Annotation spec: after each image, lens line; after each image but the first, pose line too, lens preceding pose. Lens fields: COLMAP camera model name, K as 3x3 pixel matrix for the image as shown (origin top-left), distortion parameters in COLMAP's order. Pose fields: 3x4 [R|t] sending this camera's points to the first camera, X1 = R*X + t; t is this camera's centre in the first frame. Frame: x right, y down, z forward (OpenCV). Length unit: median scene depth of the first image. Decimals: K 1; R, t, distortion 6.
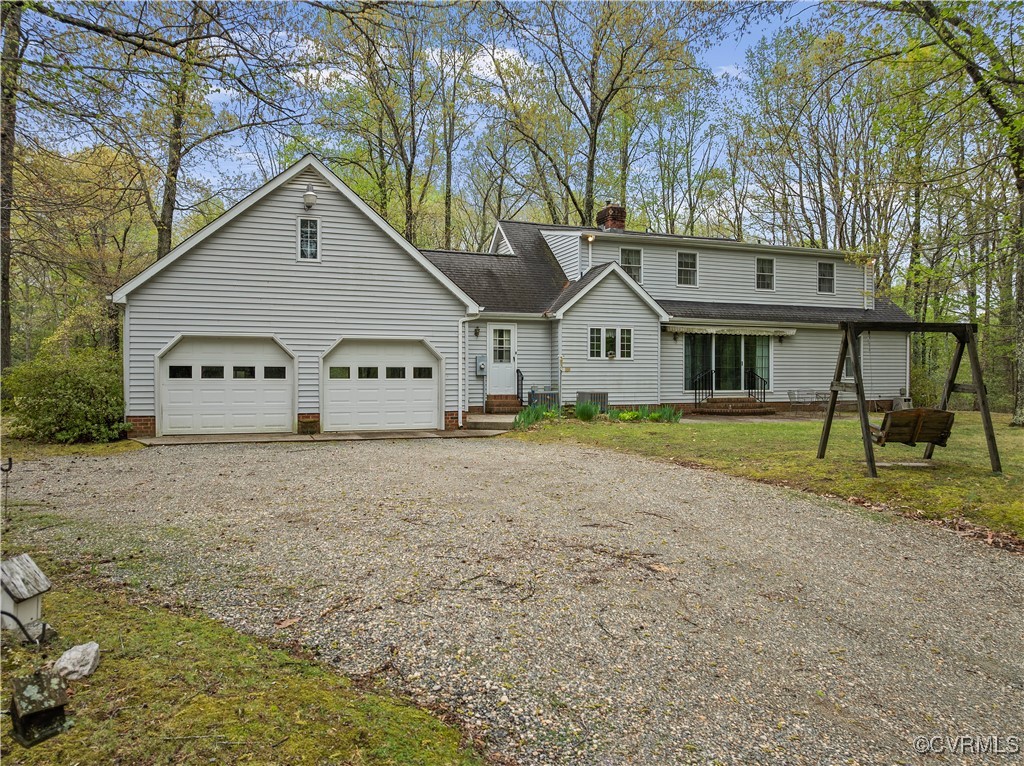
lens RADIAL K [[722.4, 0, 517.5], [0, 722.4, 382.8], [0, 0, 1]] dist [-0.052039, 0.020348]
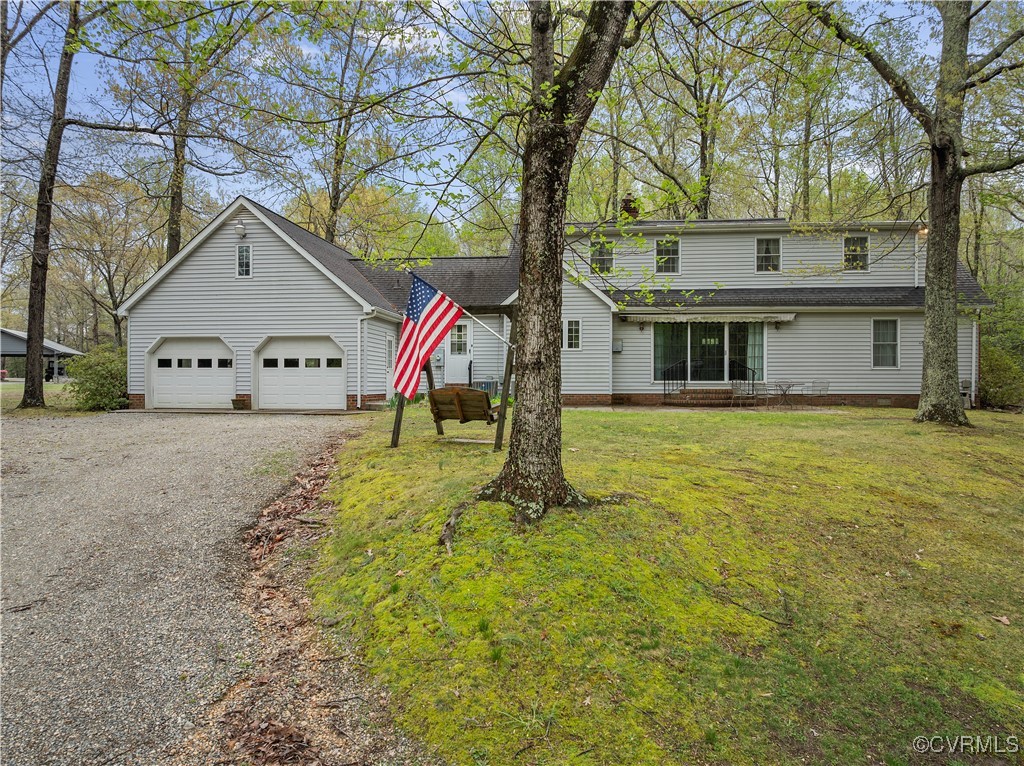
lens RADIAL K [[722.4, 0, 517.5], [0, 722.4, 382.8], [0, 0, 1]] dist [-0.052039, 0.020348]
pose [[0.894579, 0.003306, -0.446897, 0.540424], [-0.003278, 0.999994, 0.000836, 0.013952], [0.446897, 0.000718, 0.894585, 0.041535]]
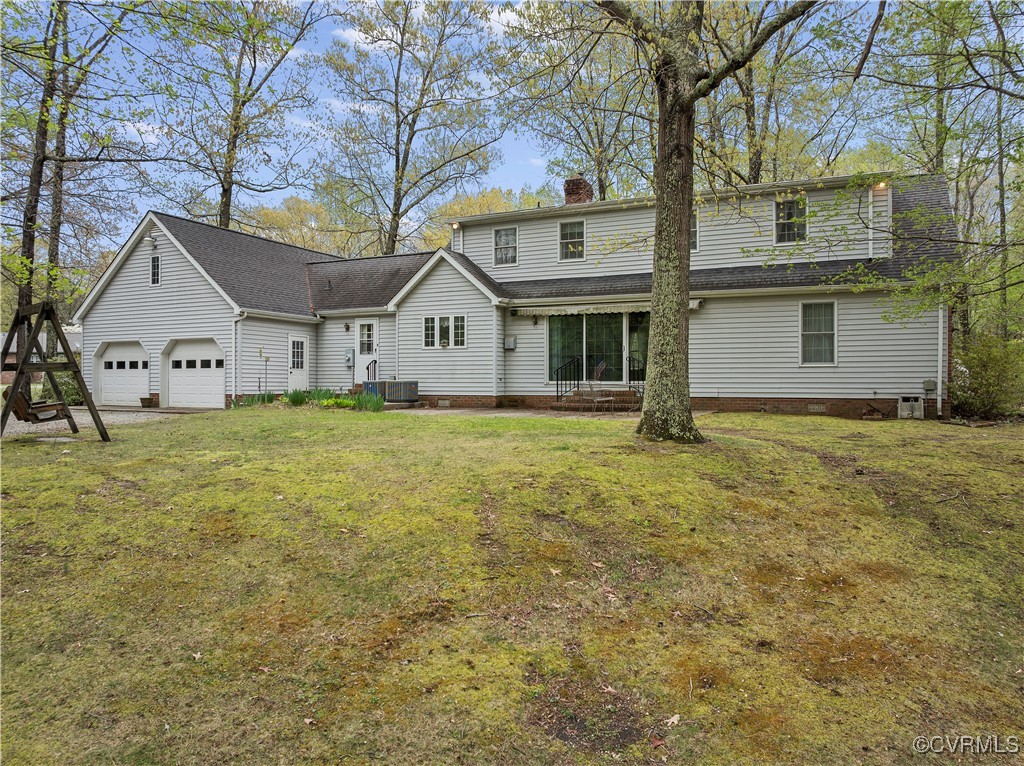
lens RADIAL K [[722.4, 0, 517.5], [0, 722.4, 382.8], [0, 0, 1]] dist [-0.052039, 0.020348]
pose [[0.699636, 0.002883, -0.714494, 0.890047], [-0.004513, 0.999990, -0.000385, 0.013948], [0.714485, 0.003494, 0.699642, 0.386385]]
